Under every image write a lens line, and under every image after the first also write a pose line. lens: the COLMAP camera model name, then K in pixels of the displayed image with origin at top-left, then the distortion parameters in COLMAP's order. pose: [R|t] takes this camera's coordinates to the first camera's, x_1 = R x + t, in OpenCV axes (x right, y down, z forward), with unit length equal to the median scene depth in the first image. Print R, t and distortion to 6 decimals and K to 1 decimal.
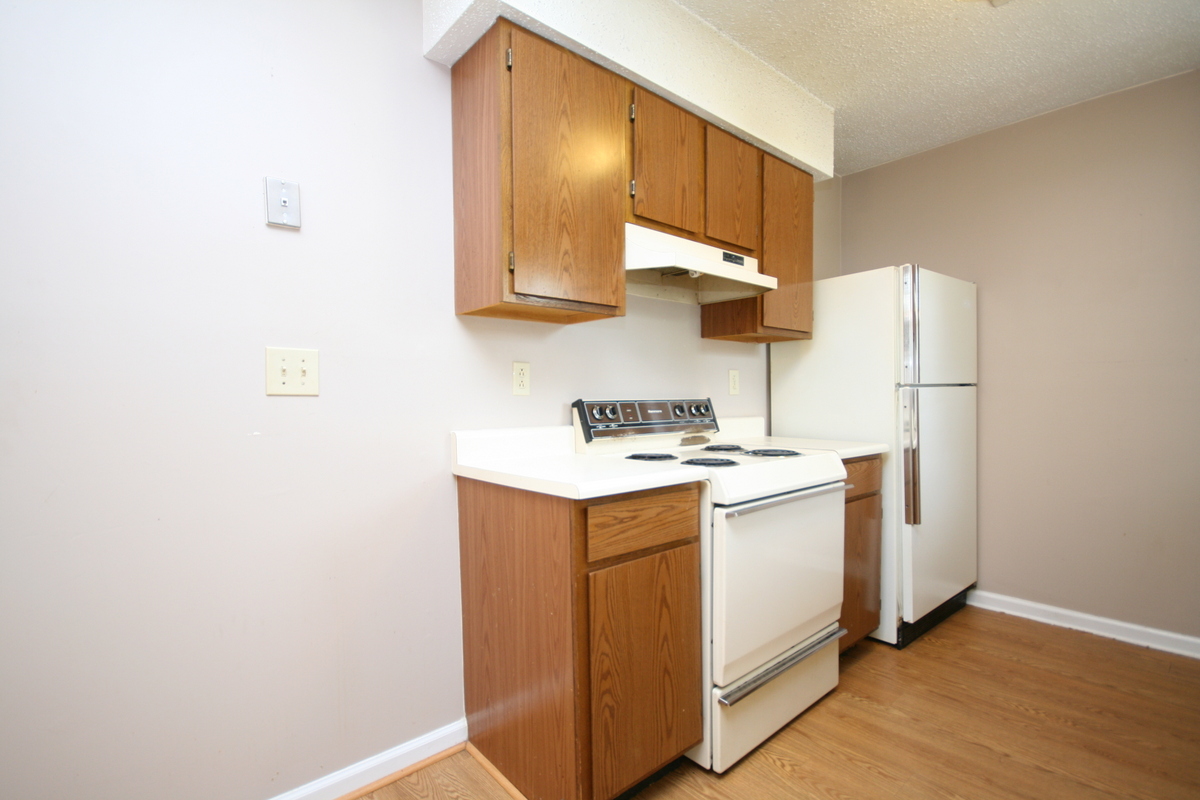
lens RADIAL K [[572.9, 0, 600.0], [0, 572.9, 400.0], [0, 0, 1]] dist [0.001204, 0.000615]
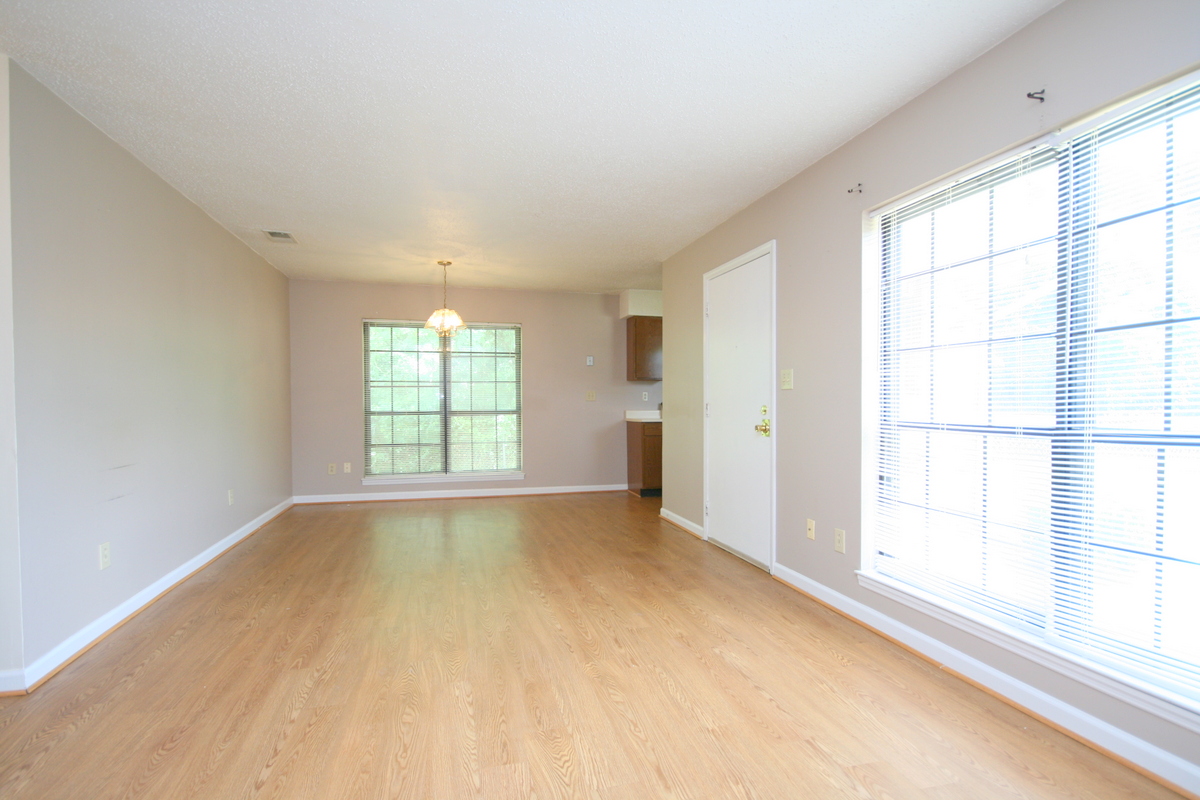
lens RADIAL K [[572.9, 0, 600.0], [0, 572.9, 400.0], [0, 0, 1]] dist [0.001204, 0.000615]
pose [[0.893648, 0.002015, -0.448765, 1.261322], [-0.005268, 0.999968, -0.006001, 0.006659], [0.448739, 0.007727, 0.893630, -2.410391]]
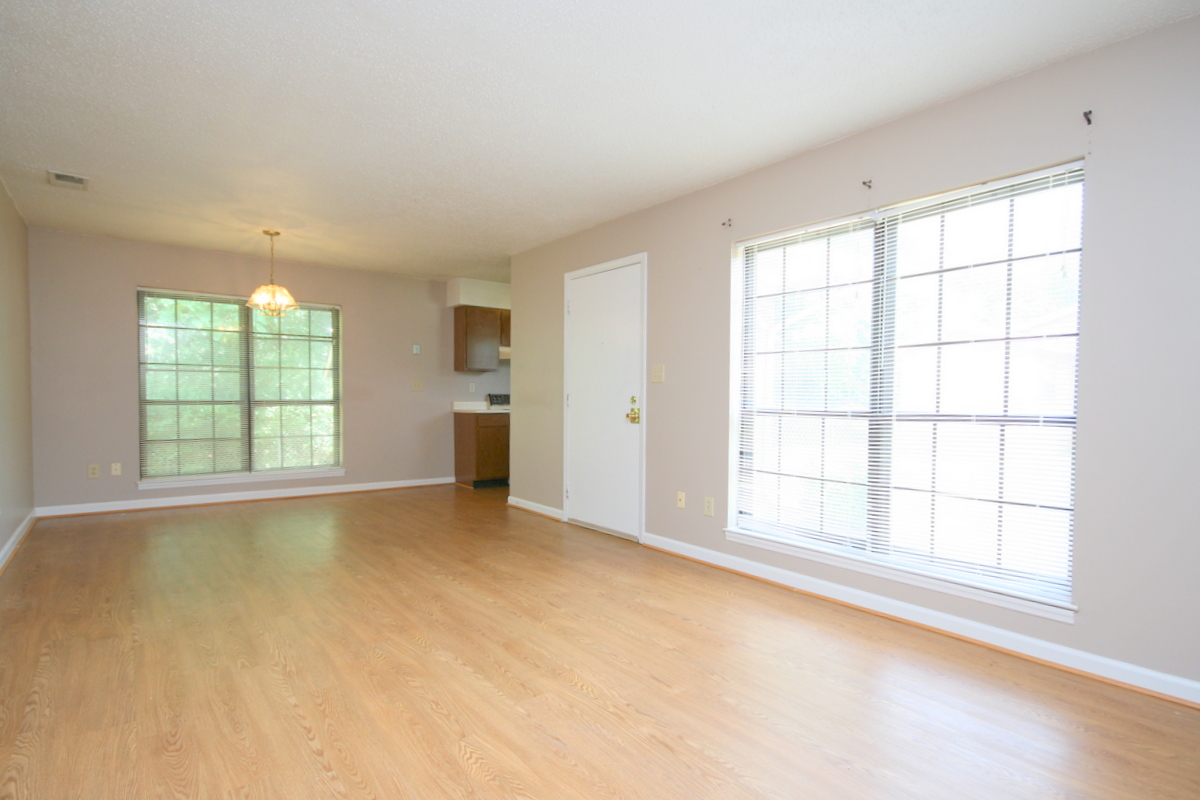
lens RADIAL K [[608.4, 0, 593.3], [0, 608.4, 394.0], [0, 0, 1]] dist [0.000019, 0.000400]
pose [[0.997028, 0.014319, -0.075700, 0.916919], [-0.015054, 0.999845, -0.009159, 0.025813], [0.075557, 0.010272, 0.997089, -2.774698]]
